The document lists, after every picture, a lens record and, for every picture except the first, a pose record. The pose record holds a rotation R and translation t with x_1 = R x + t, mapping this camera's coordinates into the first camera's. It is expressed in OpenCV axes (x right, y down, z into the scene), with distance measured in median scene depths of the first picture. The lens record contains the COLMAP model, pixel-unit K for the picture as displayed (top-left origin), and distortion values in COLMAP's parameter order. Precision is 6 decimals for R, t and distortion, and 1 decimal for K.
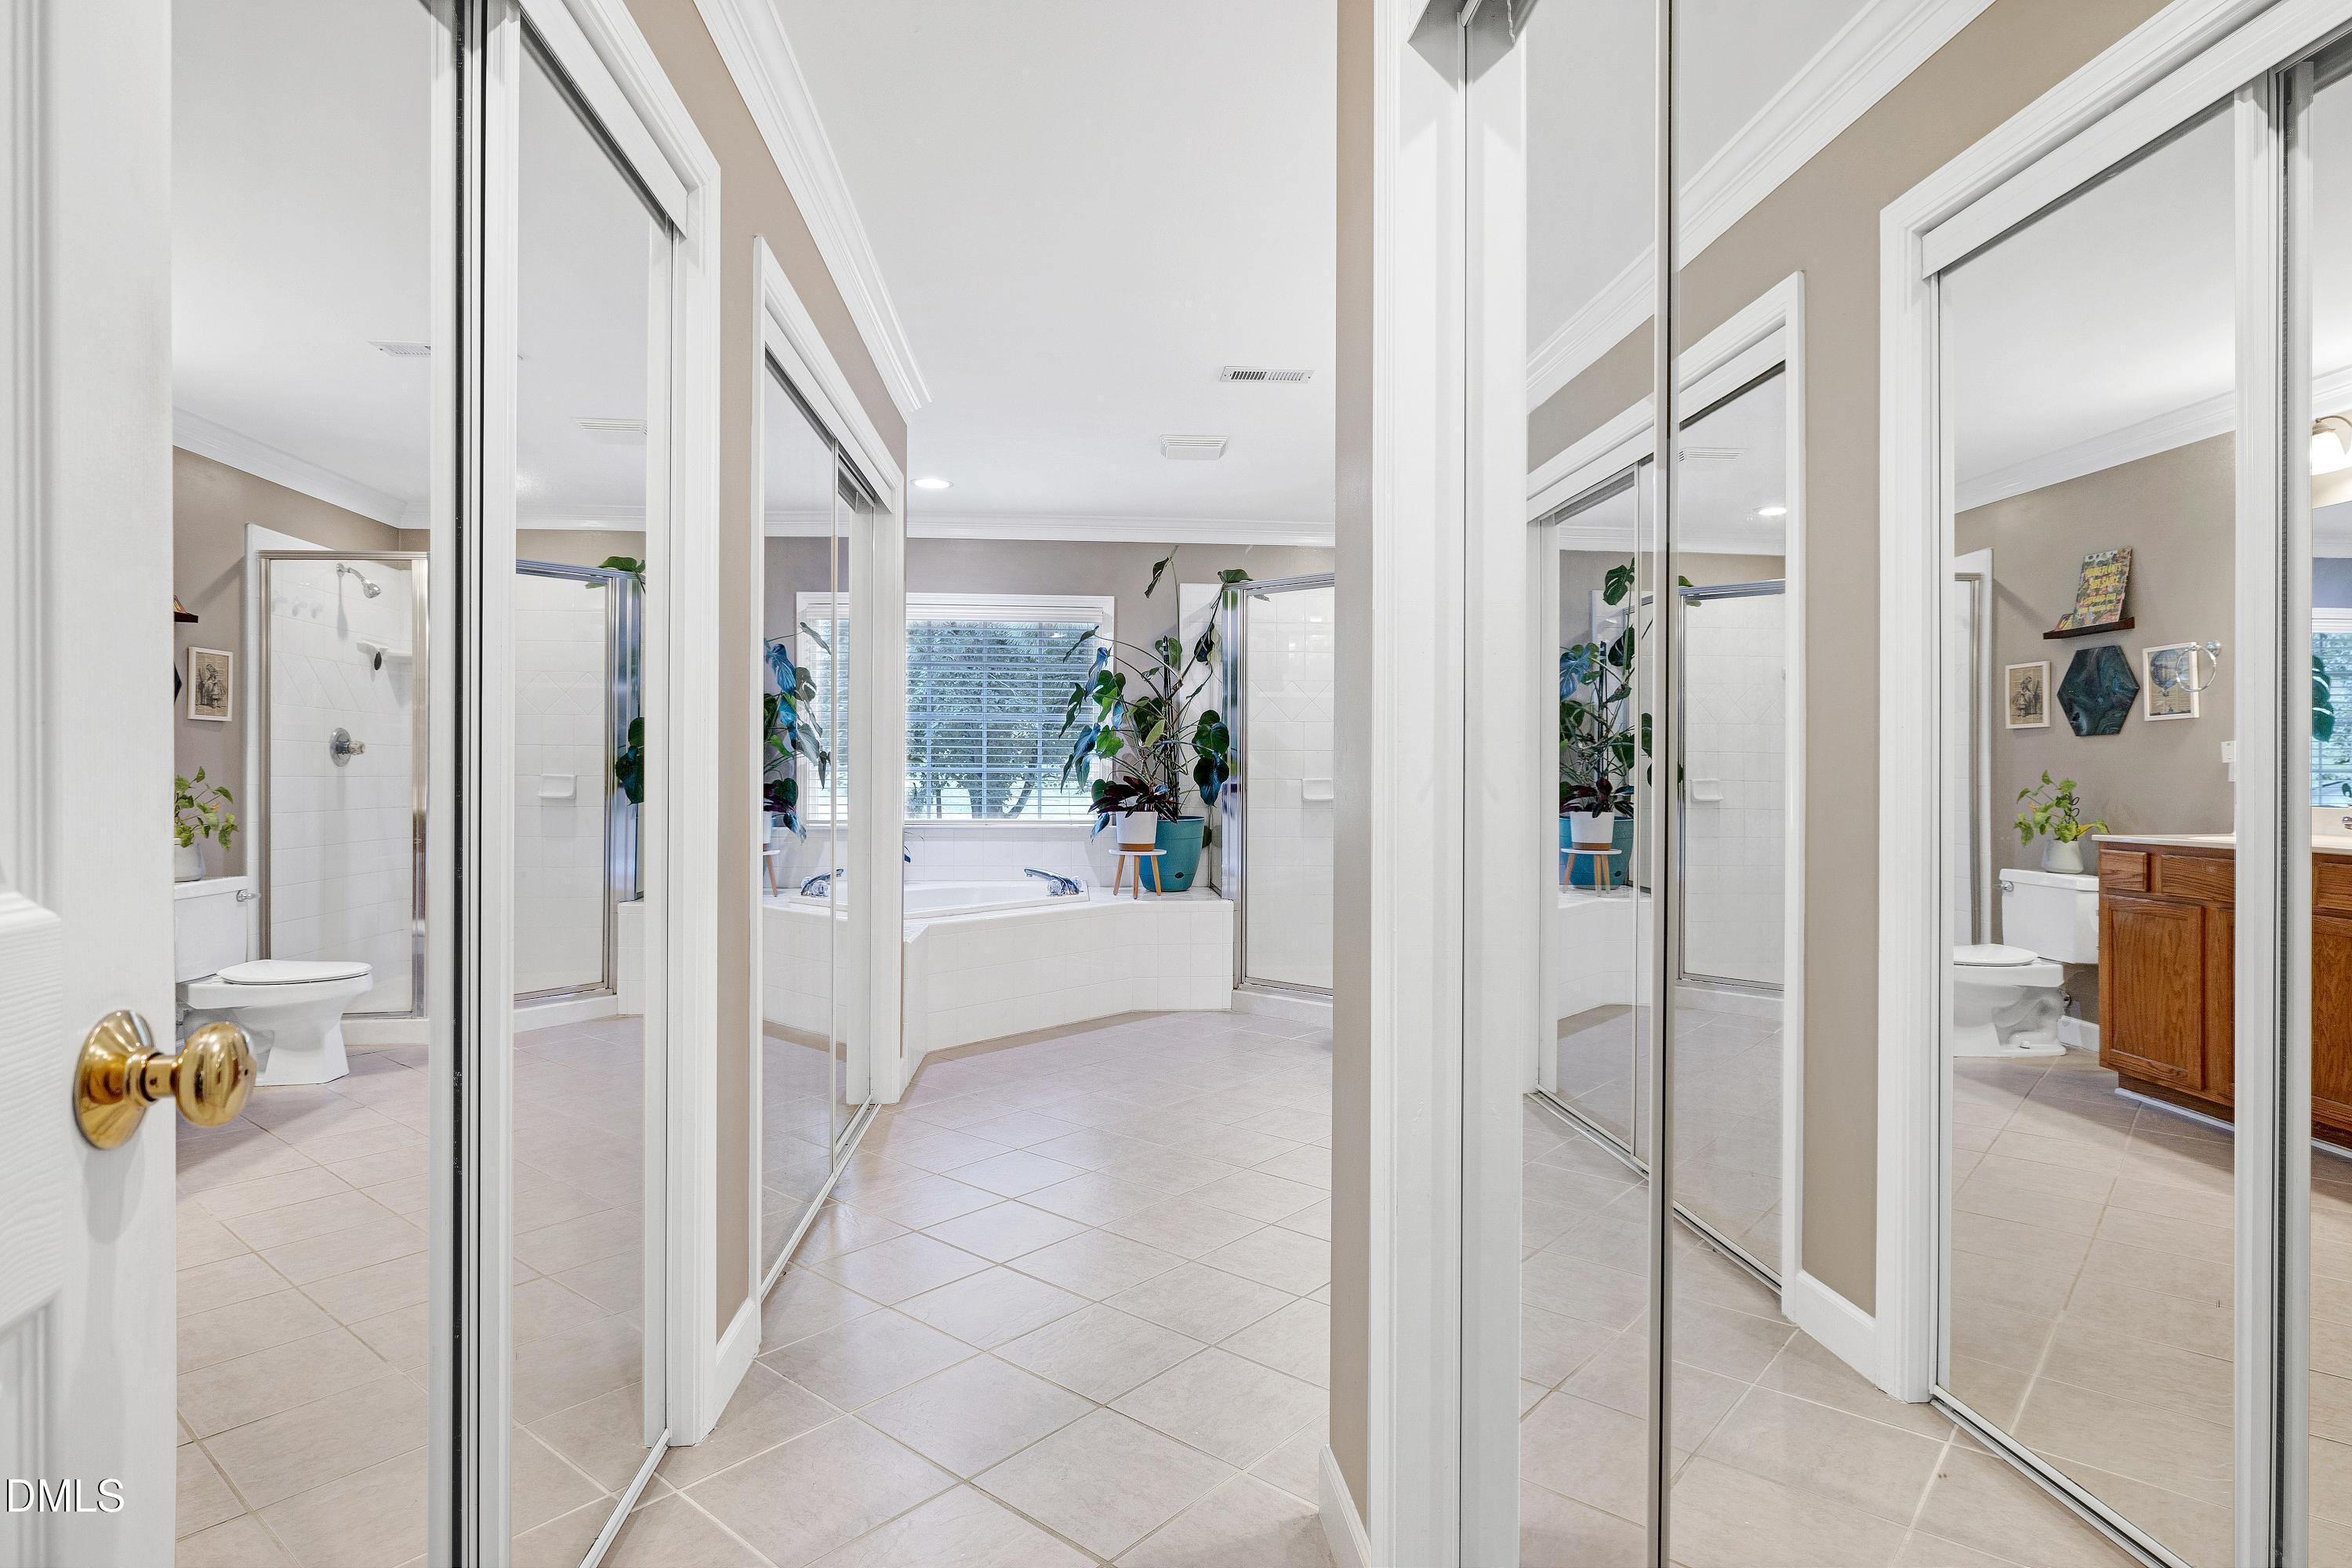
lens RADIAL K [[1293.9, 0, 1179.9], [0, 1293.9, 777.8], [0, 0, 1]] dist [0.000350, -0.000017]
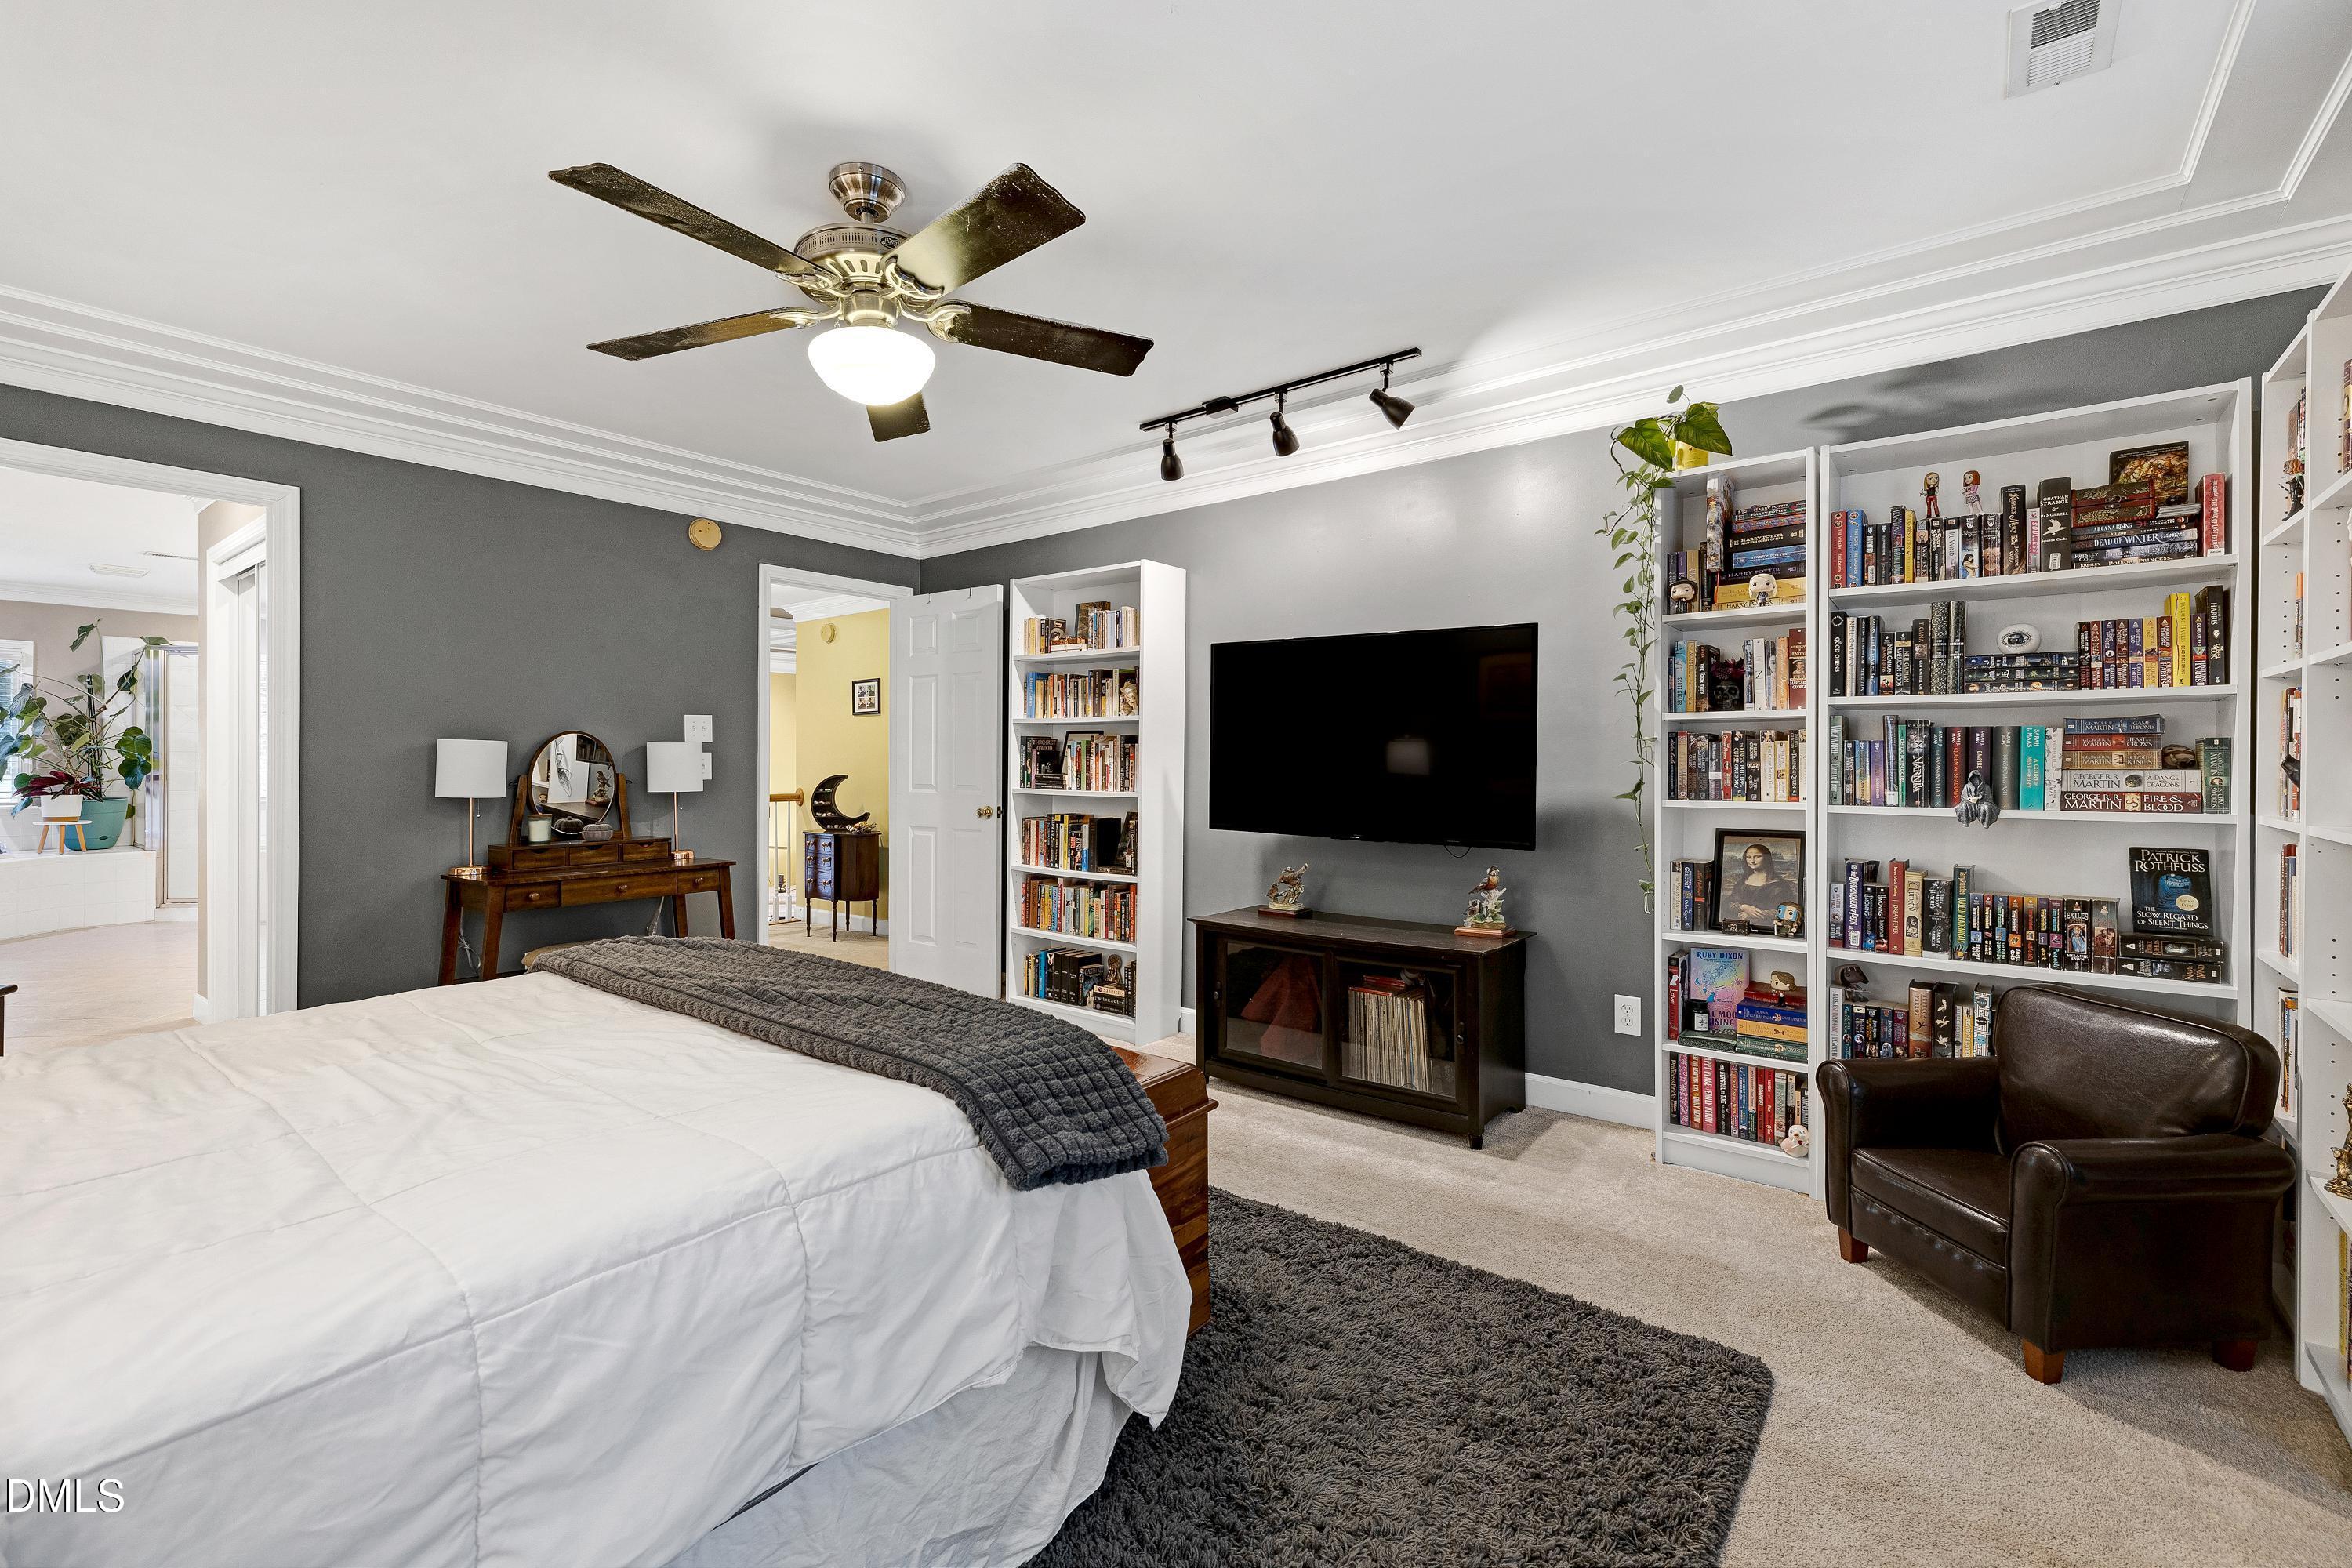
lens RADIAL K [[1001.1, 0, 1161.2], [0, 1001.1, 759.6], [0, 0, 1]] dist [-0.000948, 0.001312]
pose [[0.677576, -0.001079, 0.735452, -0.023225], [0.001572, 0.999999, 0.000019, -0.011592], [-0.735451, 0.001143, 0.677577, -0.654756]]
